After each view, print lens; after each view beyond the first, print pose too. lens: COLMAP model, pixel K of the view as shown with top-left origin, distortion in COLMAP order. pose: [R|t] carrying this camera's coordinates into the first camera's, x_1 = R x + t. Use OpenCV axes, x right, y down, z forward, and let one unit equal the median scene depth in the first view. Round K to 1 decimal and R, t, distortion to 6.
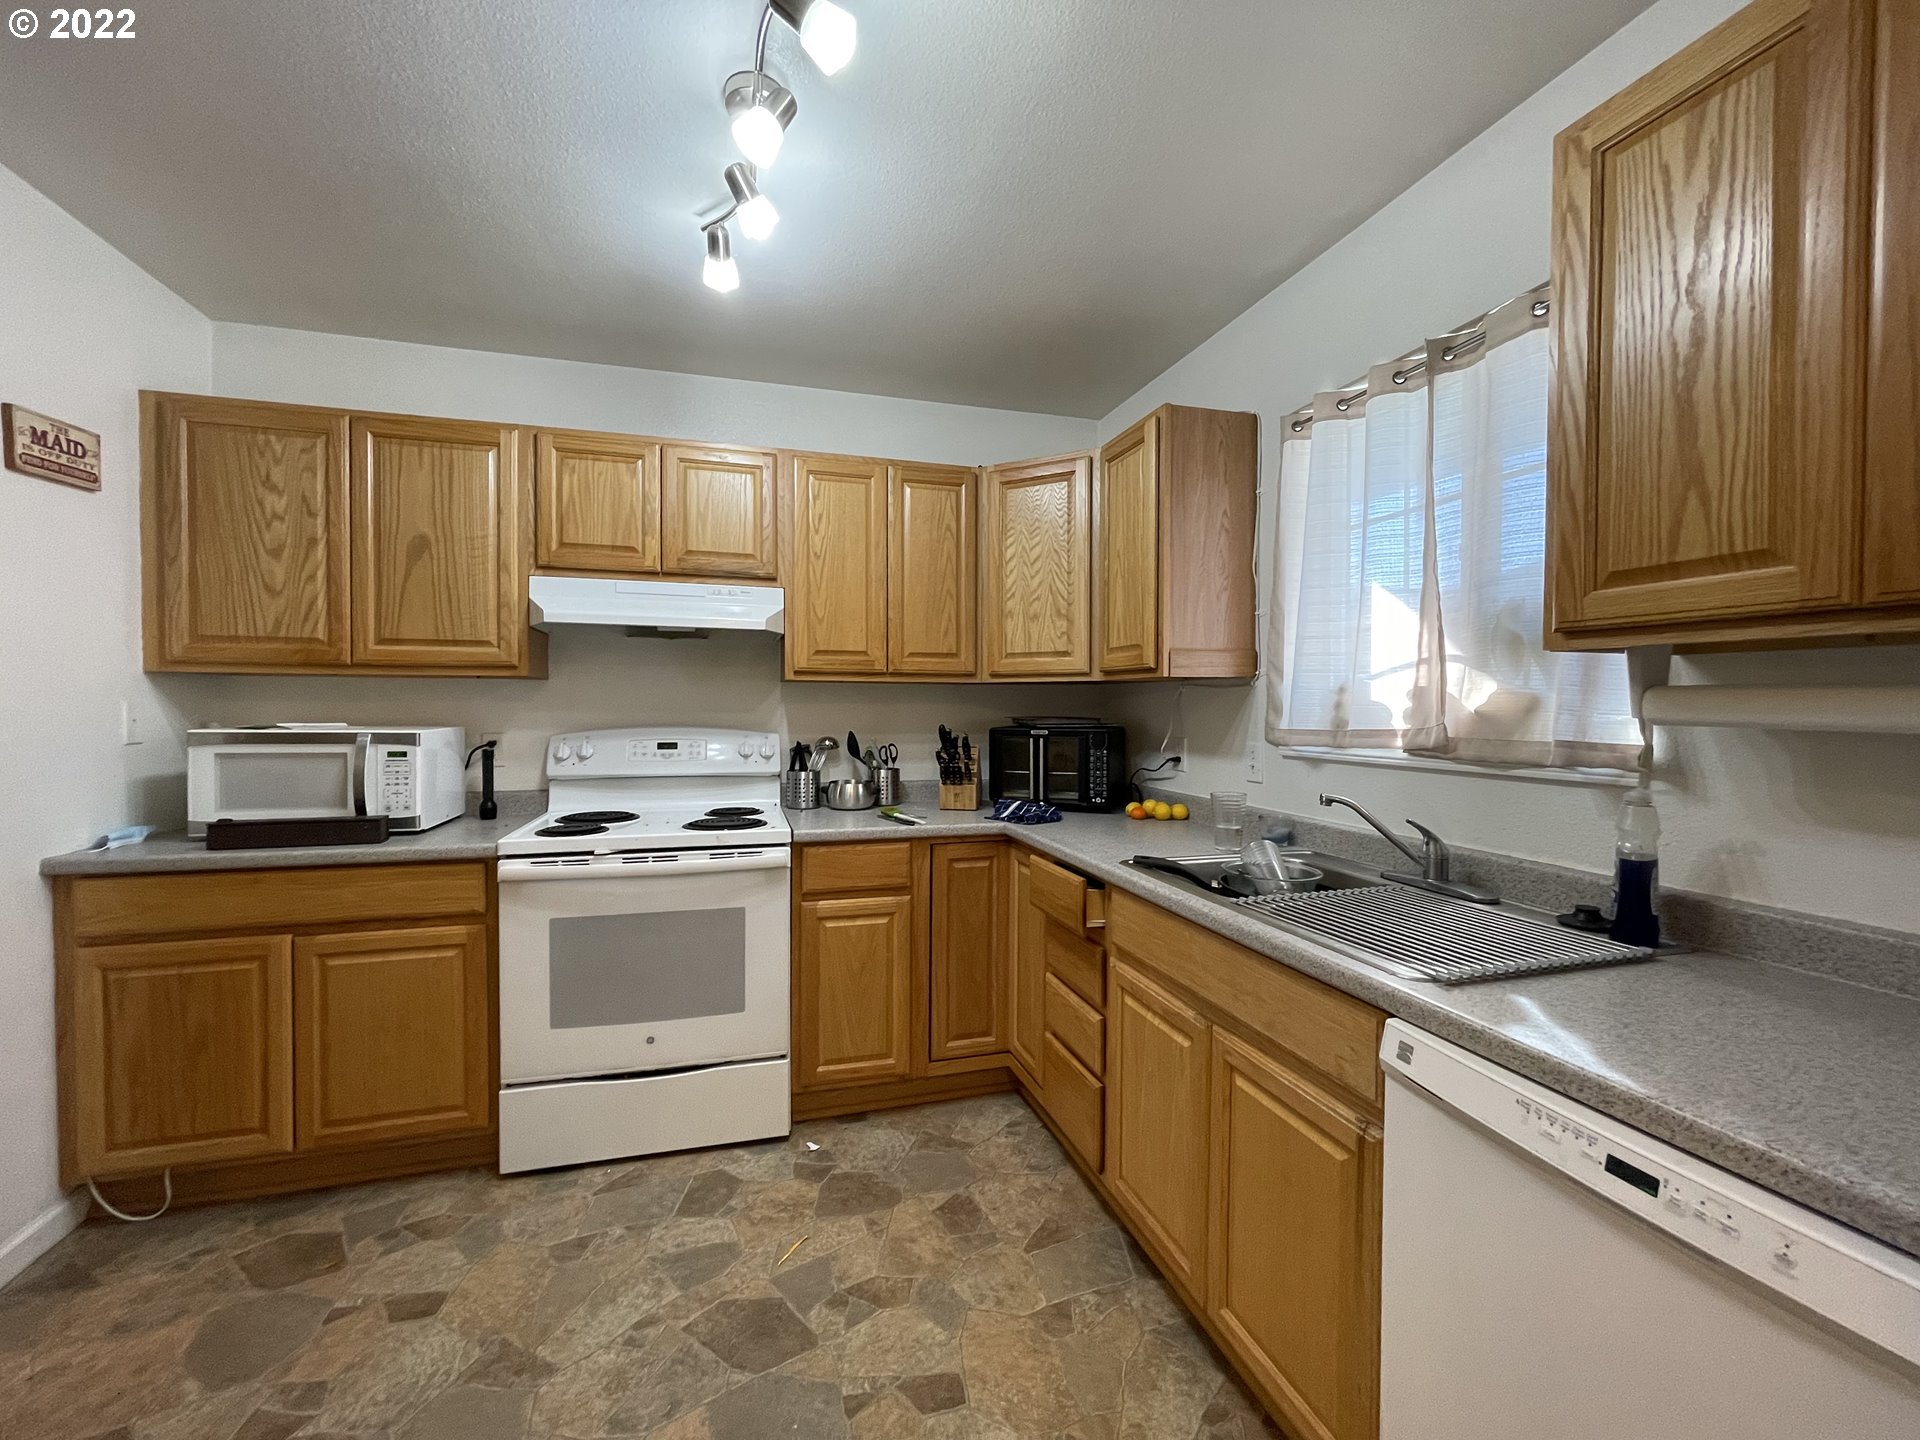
lens RADIAL K [[775.2, 0, 950.9], [0, 775.2, 715.0], [0, 0, 1]] dist [0.000103, 0.000072]
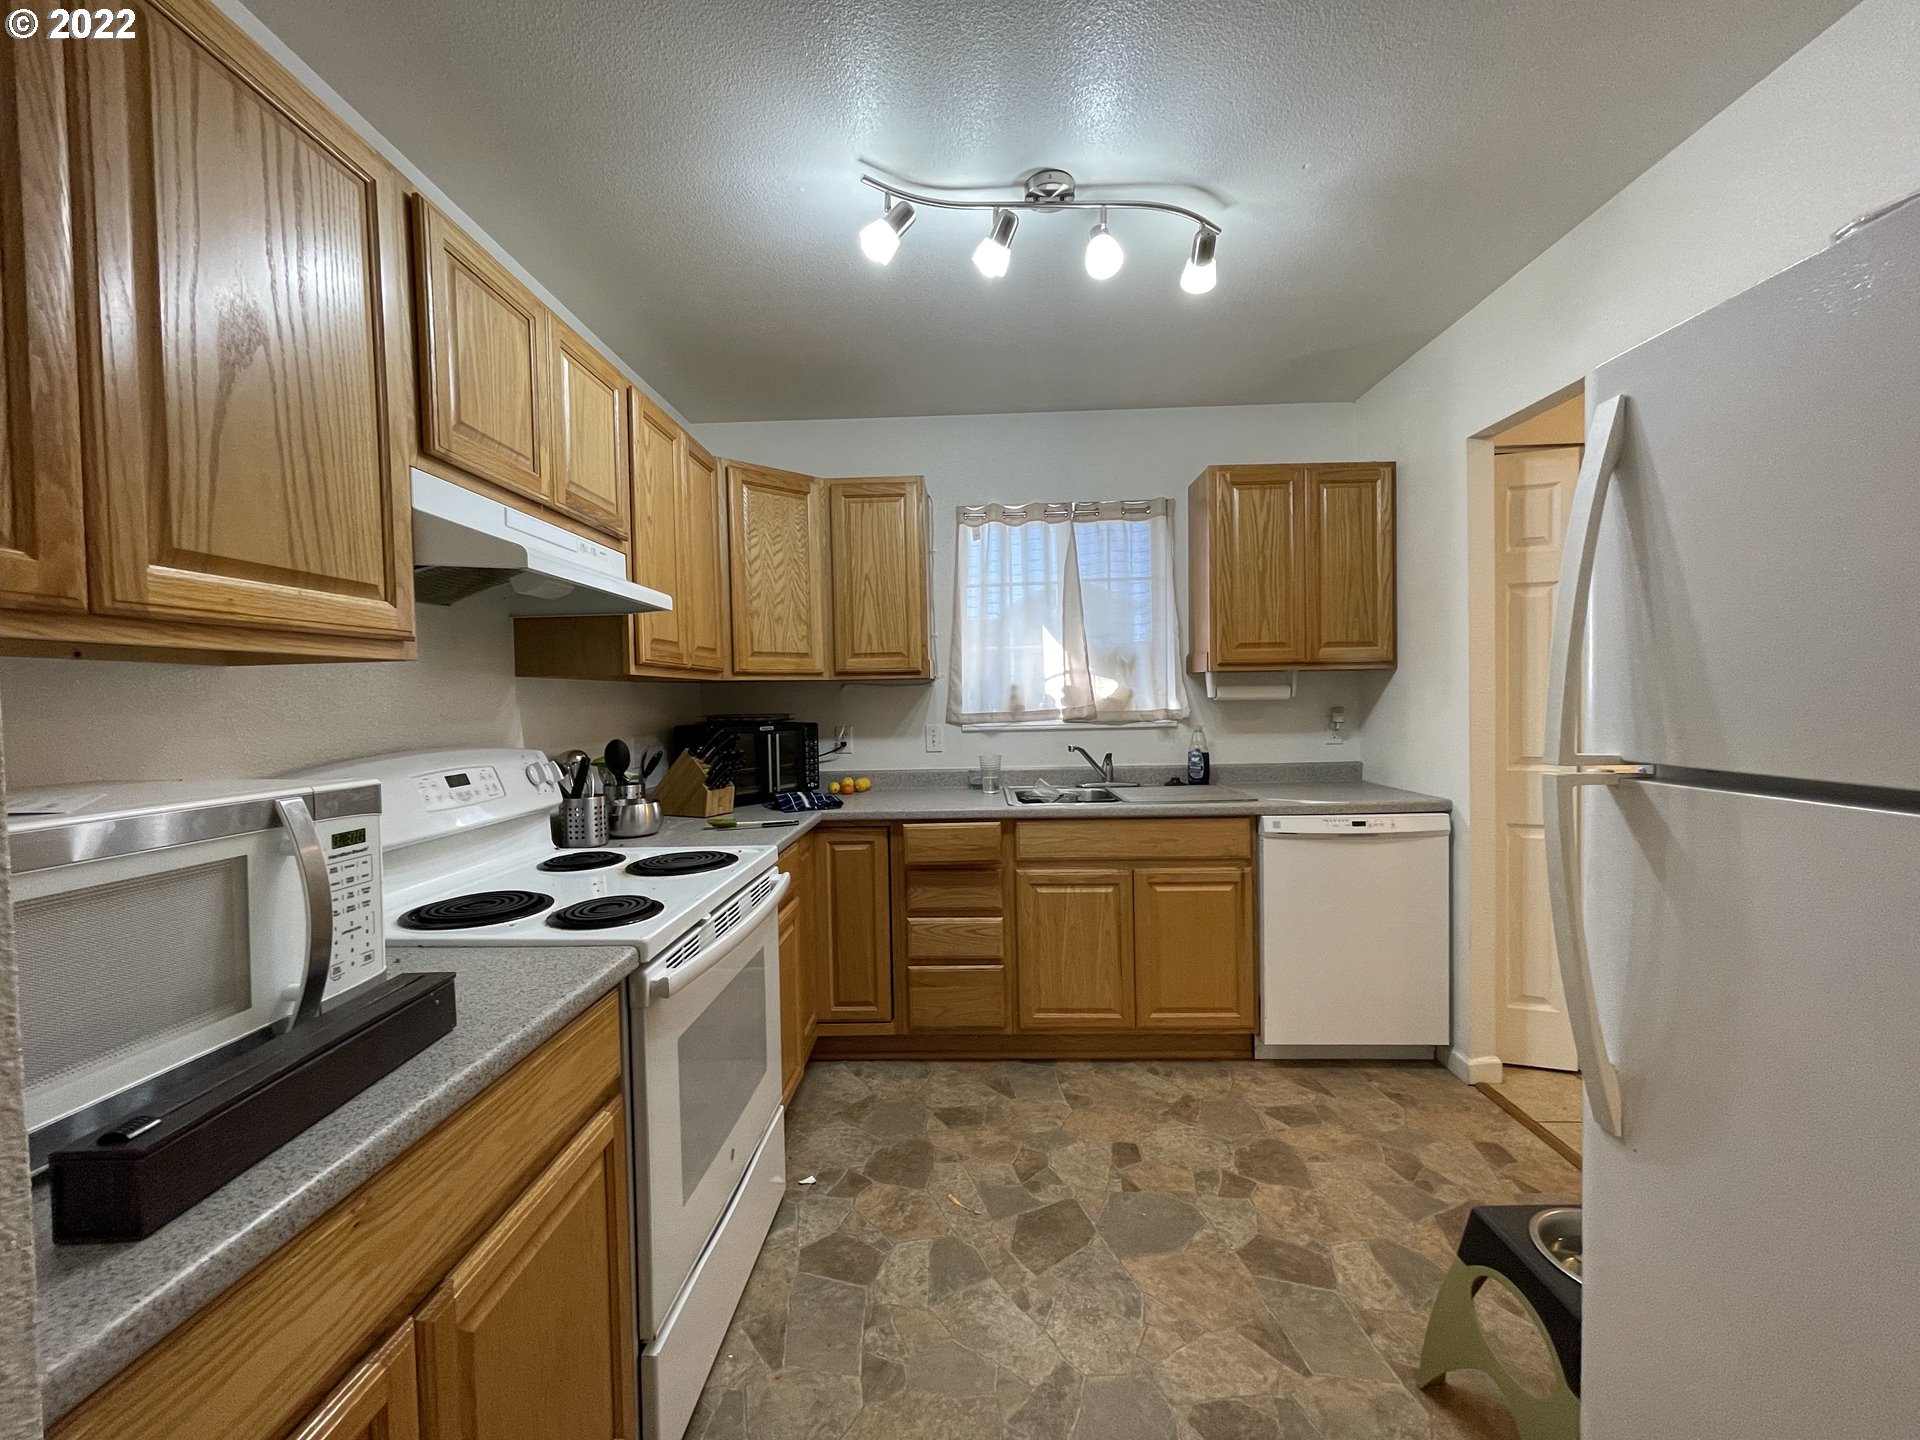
lens RADIAL K [[775.2, 0, 951.1], [0, 775.2, 712.4], [0, 0, 1]] dist [0.000103, 0.000072]
pose [[0.311314, -0.029761, 0.949841, -1.212664], [0.032843, 0.999249, 0.020545, -0.019044], [-0.949740, 0.024800, 0.312057, 0.659181]]
